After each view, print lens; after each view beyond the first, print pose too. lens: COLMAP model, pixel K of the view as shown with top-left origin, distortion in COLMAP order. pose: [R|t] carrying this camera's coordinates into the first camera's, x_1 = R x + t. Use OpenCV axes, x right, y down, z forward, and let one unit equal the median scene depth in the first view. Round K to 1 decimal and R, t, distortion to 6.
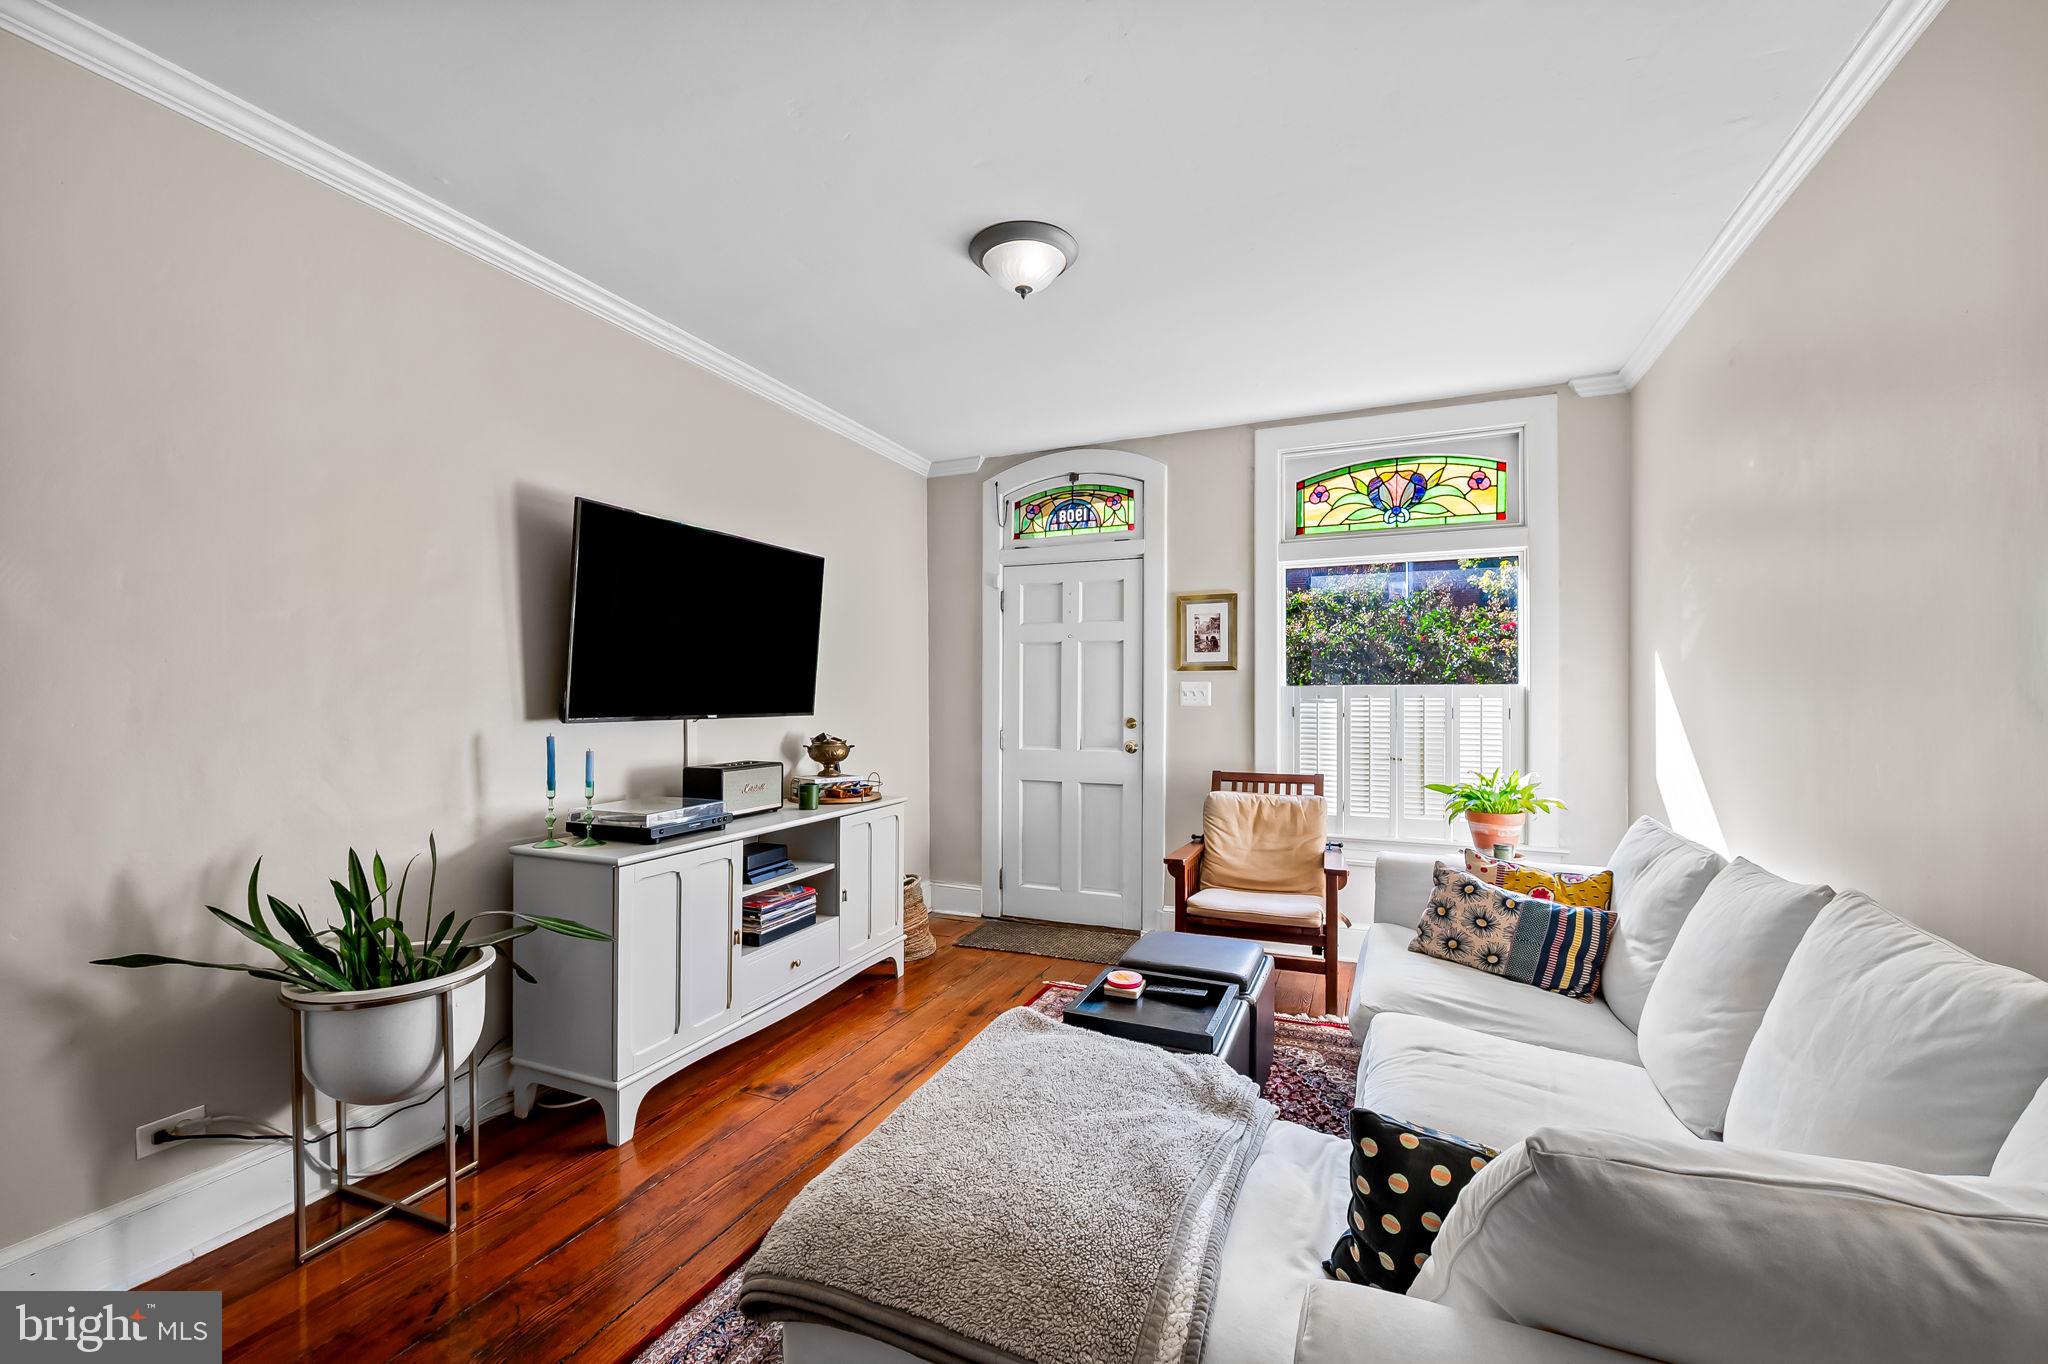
lens RADIAL K [[828.4, 0, 1020.9], [0, 828.4, 696.1], [0, 0, 1]] dist [-0.000683, -0.001695]
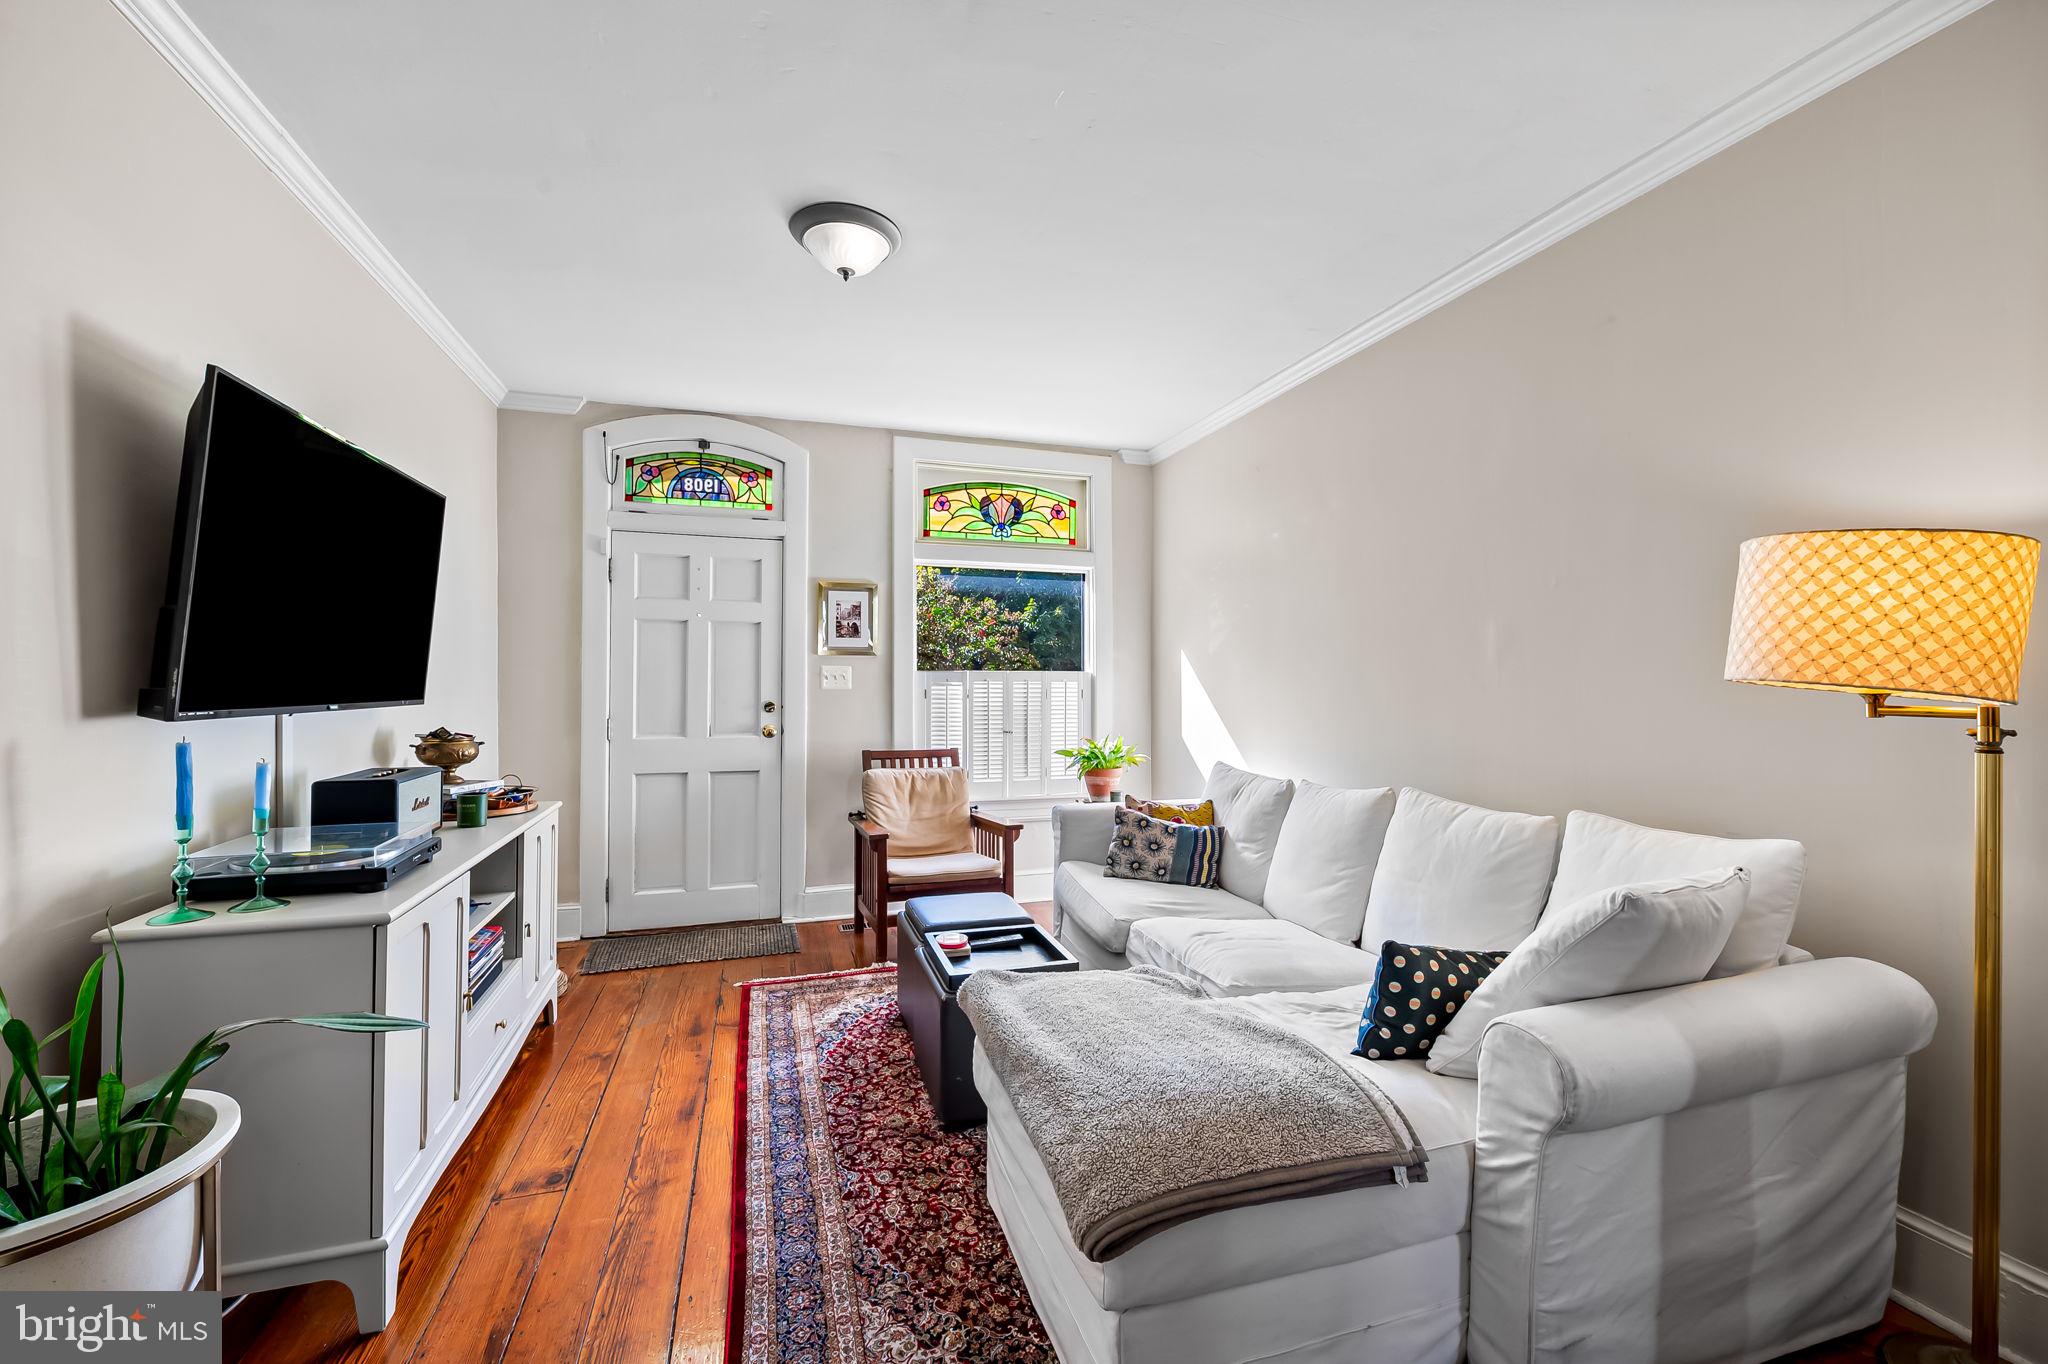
lens RADIAL K [[828.4, 0, 1022.5], [0, 828.4, 671.8], [0, 0, 1]] dist [-0.000683, -0.001695]
pose [[0.749574, 0.008773, 0.661862, -0.336623], [-0.002688, 0.999944, -0.010210, 0.000253], [-0.661915, 0.005874, 0.749556, 0.078229]]
